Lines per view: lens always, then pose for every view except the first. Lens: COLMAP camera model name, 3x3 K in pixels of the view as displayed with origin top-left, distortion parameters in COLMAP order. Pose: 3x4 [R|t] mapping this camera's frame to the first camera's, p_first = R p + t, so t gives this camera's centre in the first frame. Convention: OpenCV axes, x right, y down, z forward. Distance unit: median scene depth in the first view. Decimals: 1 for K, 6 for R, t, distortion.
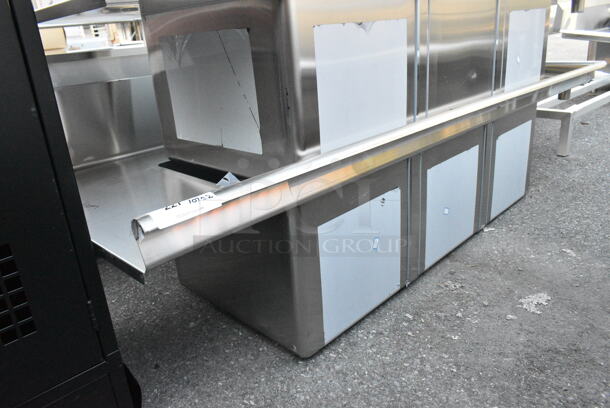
lens RADIAL K [[476.0, 0, 298.1], [0, 476.0, 205.7], [0, 0, 1]] dist [-0.035150, -0.001793]
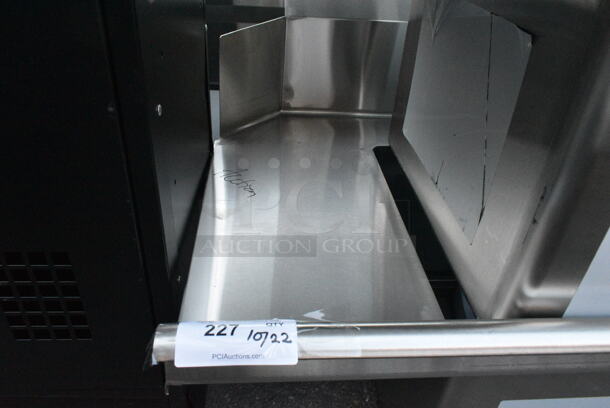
lens RADIAL K [[476.0, 0, 301.4], [0, 476.0, 204.8], [0, 0, 1]] dist [-0.035150, -0.001793]
pose [[0.746334, 0.456738, -0.484123, 0.025834], [-0.329675, 0.885567, 0.327239, -0.219627], [0.578186, -0.084626, 0.811504, 0.319029]]
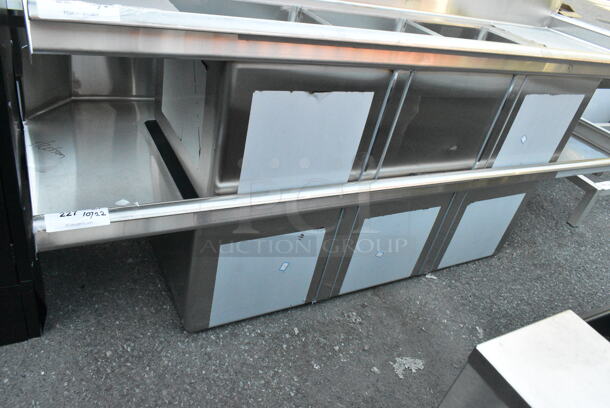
lens RADIAL K [[476.0, 0, 305.5], [0, 476.0, 202.0], [0, 0, 1]] dist [-0.035150, -0.001793]
pose [[0.918860, 0.382528, -0.096790, 0.240898], [-0.356304, 0.909766, 0.213008, -0.294519], [0.169538, -0.161238, 0.972244, -0.060385]]
